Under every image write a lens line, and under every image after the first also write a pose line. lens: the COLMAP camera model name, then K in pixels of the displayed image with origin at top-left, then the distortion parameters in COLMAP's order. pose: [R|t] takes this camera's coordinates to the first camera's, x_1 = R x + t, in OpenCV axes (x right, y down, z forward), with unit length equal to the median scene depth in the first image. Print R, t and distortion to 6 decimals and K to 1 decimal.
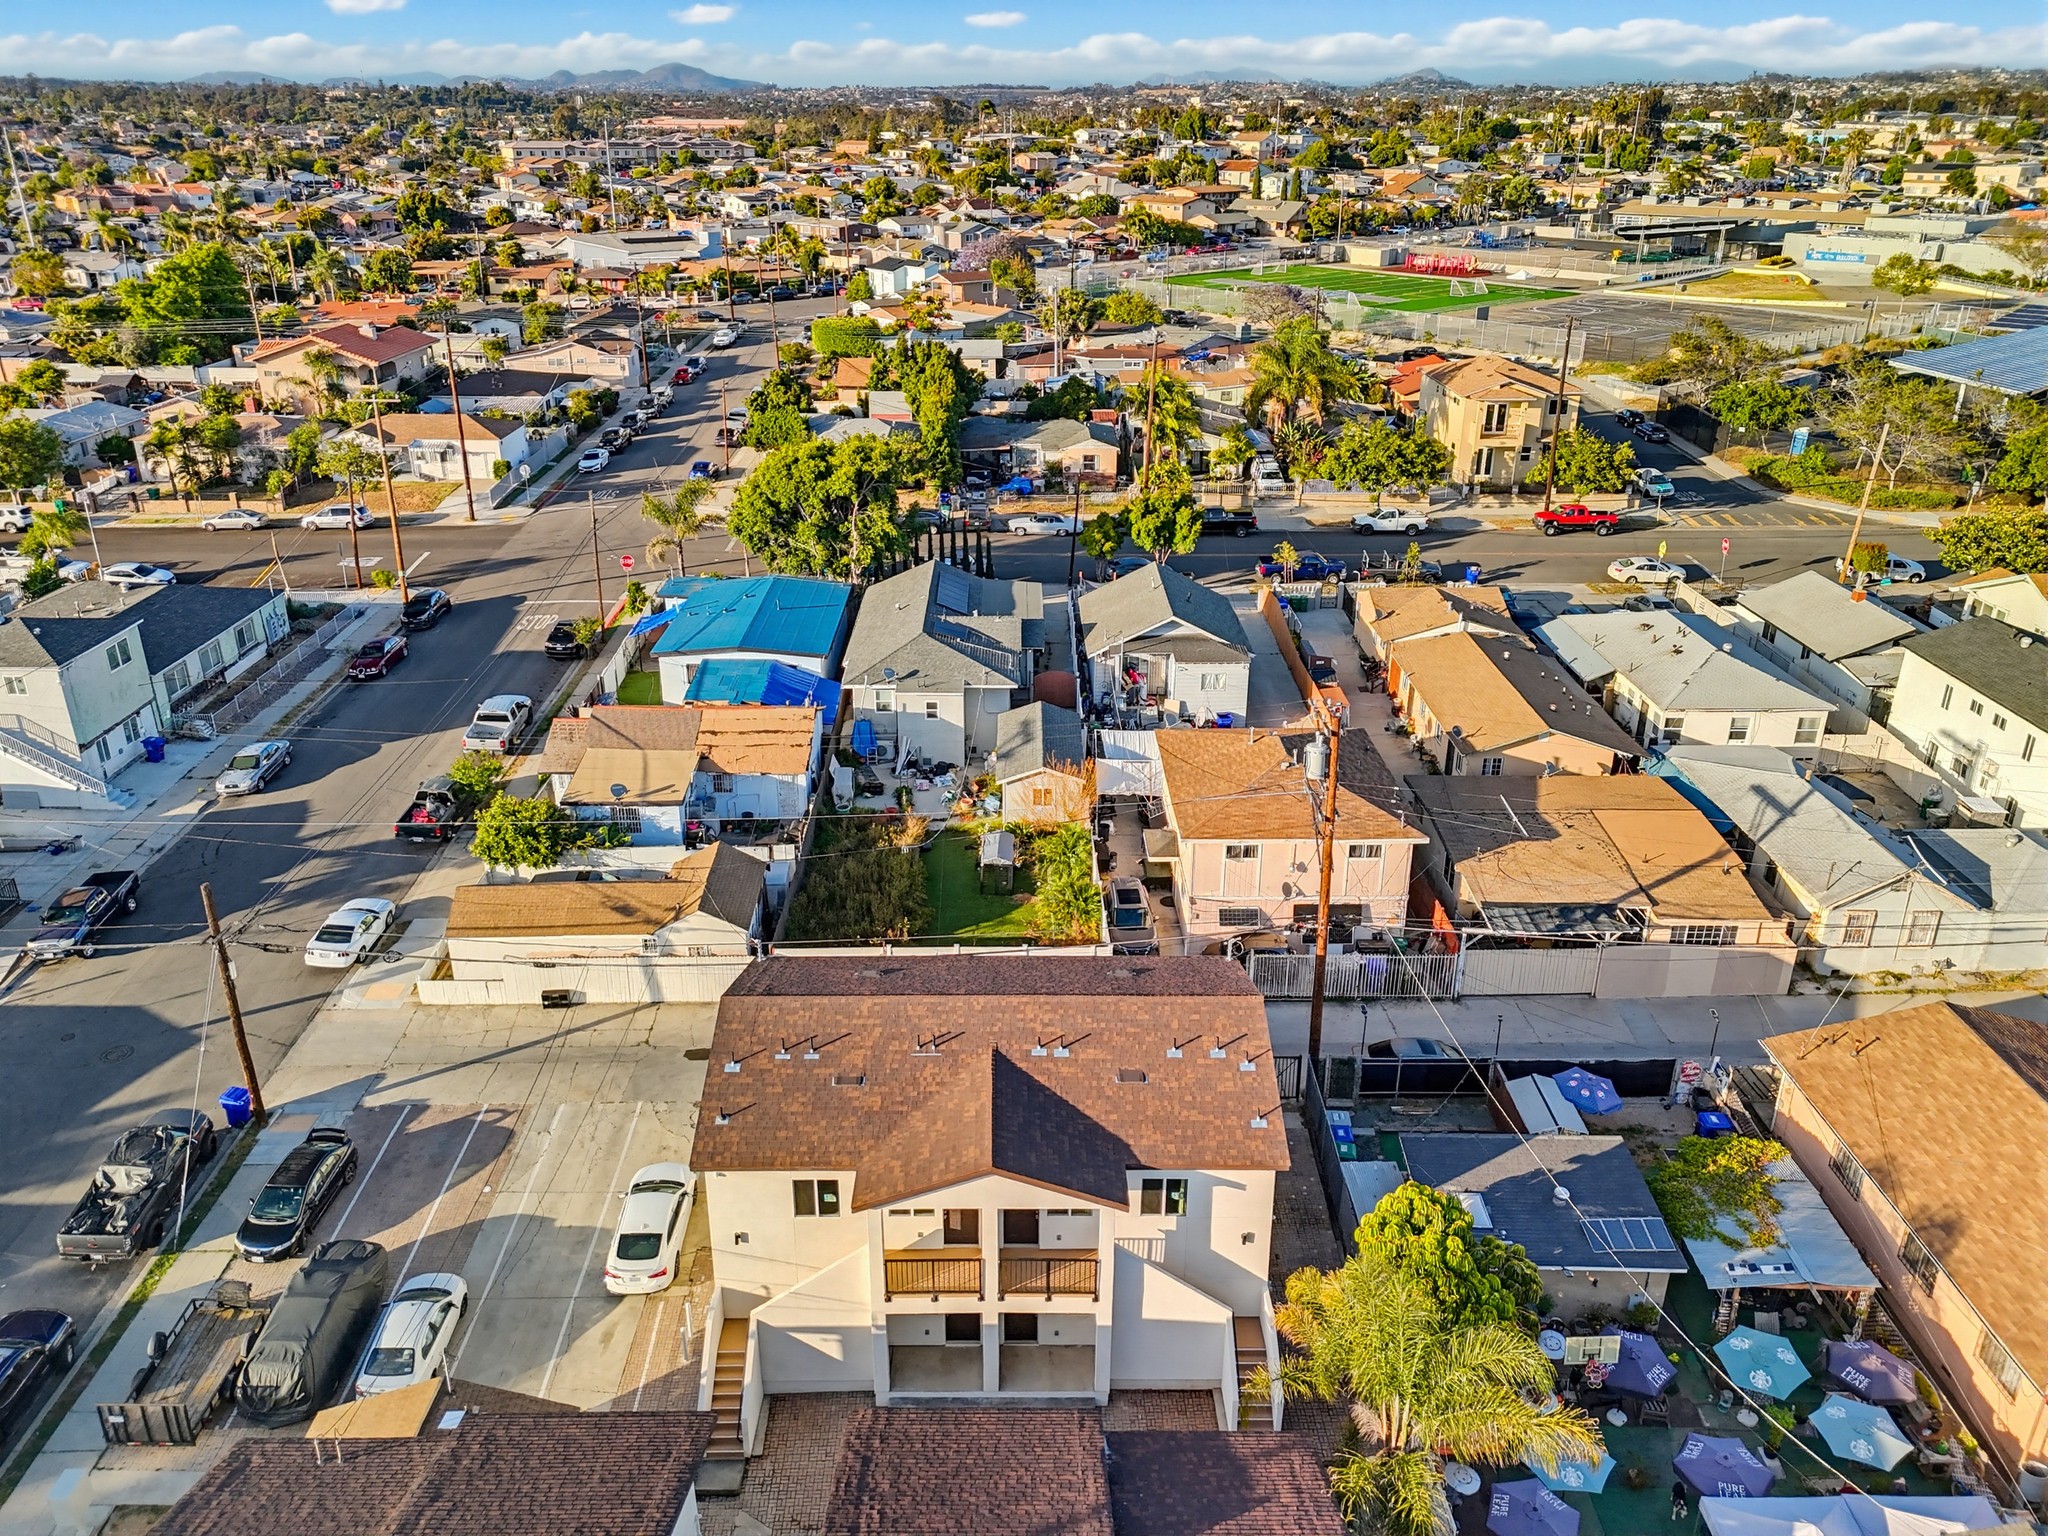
lens RADIAL K [[1500.6, 0, 1024.0], [0, 1500.6, 768.0], [0, 0, 1]] dist [0.078628, -0.070883]
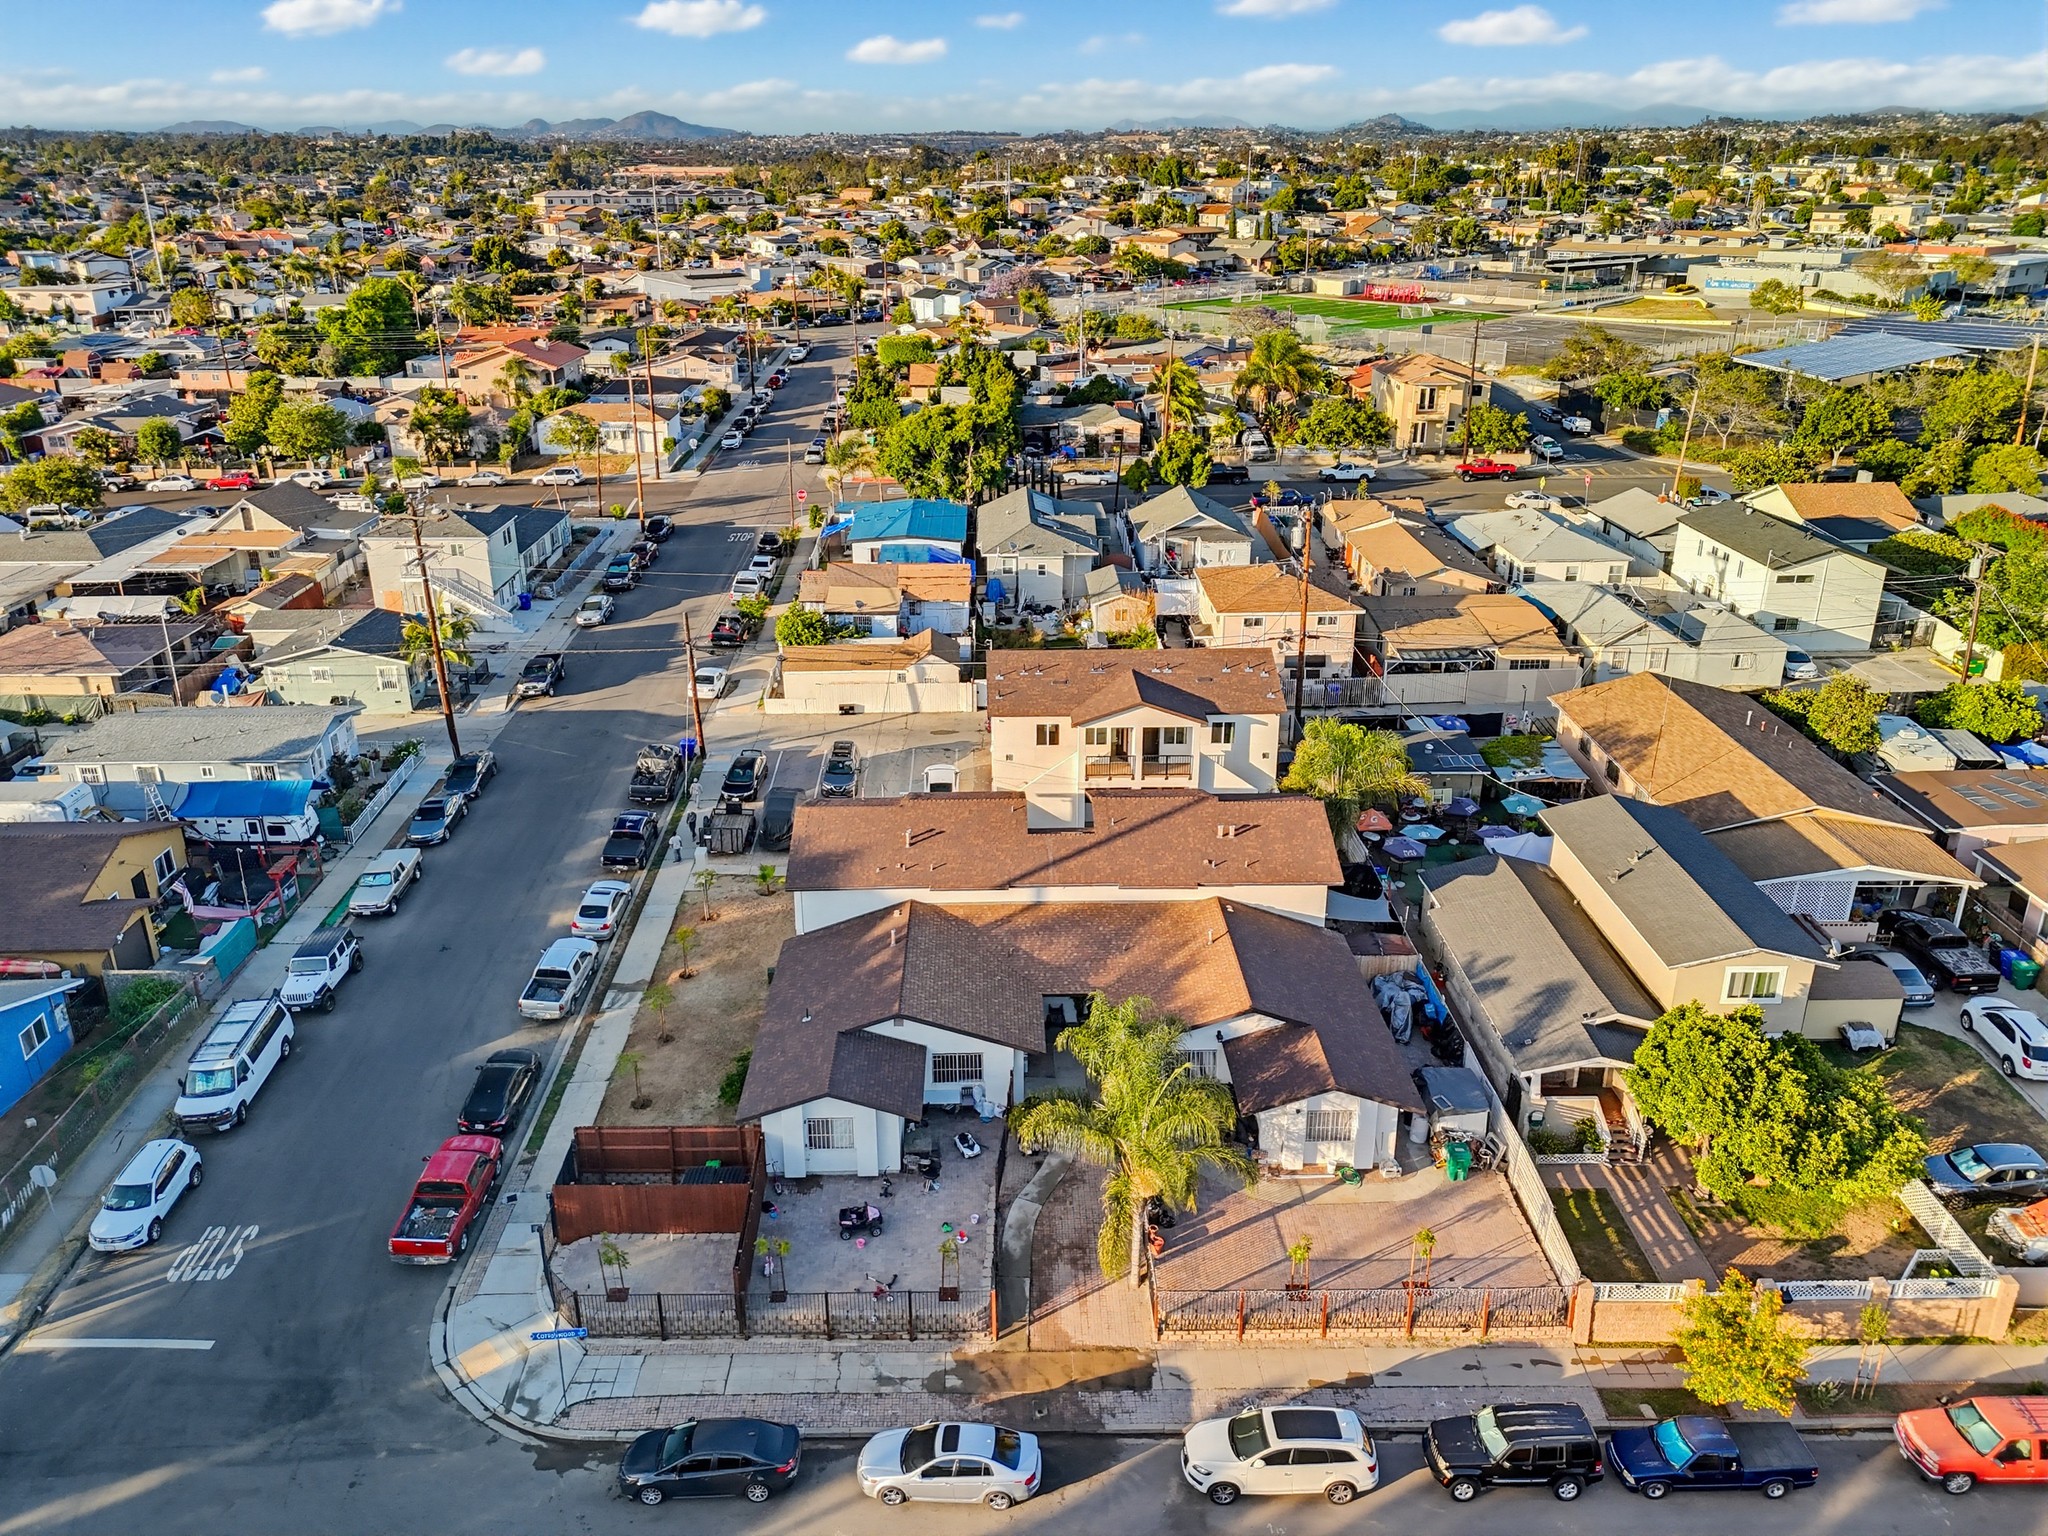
lens RADIAL K [[1493.0, 0, 1021.6], [0, 1493.0, 773.6], [0, 0, 1]] dist [0.077448, -0.072189]
pose [[0.999858, -0.010076, 0.013511, -0.061469], [0.010348, 0.999743, -0.020192, 0.115604], [-0.013304, 0.020329, 0.999705, -0.292582]]
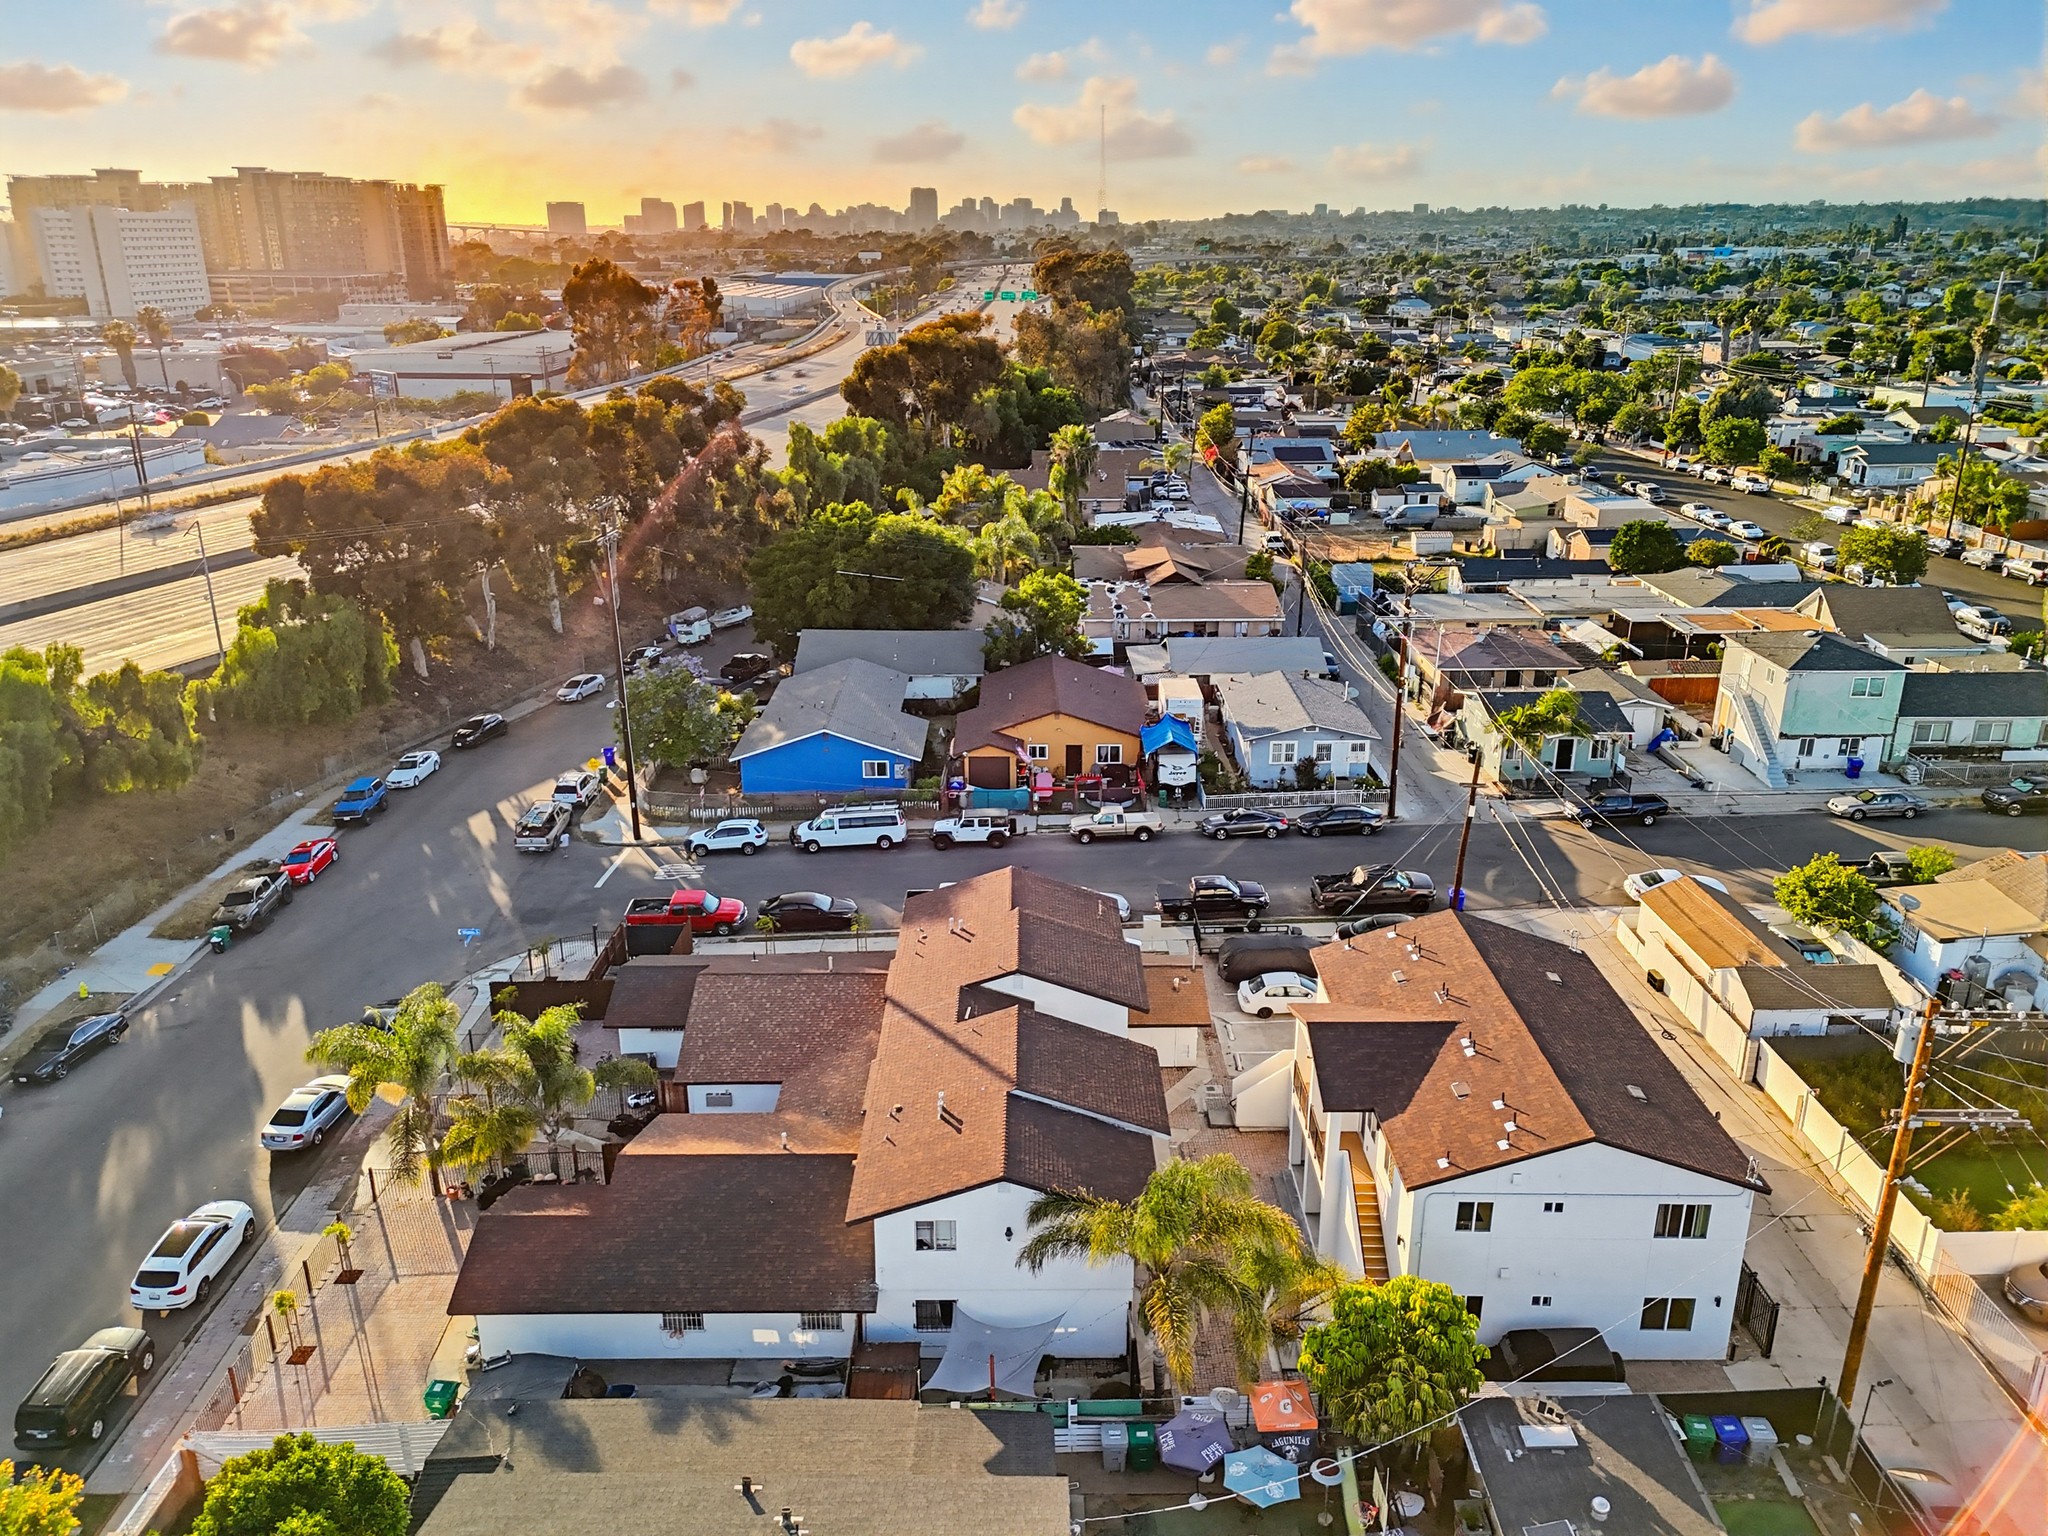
lens RADIAL K [[1493.0, 0, 1021.6], [0, 1493.0, 773.6], [0, 0, 1]] dist [0.077448, -0.072189]
pose [[-0.006393, 0.332198, -0.943188, 0.347043], [-0.391647, 0.867025, 0.308027, -0.072876], [0.920094, 0.371366, 0.124561, 0.145284]]
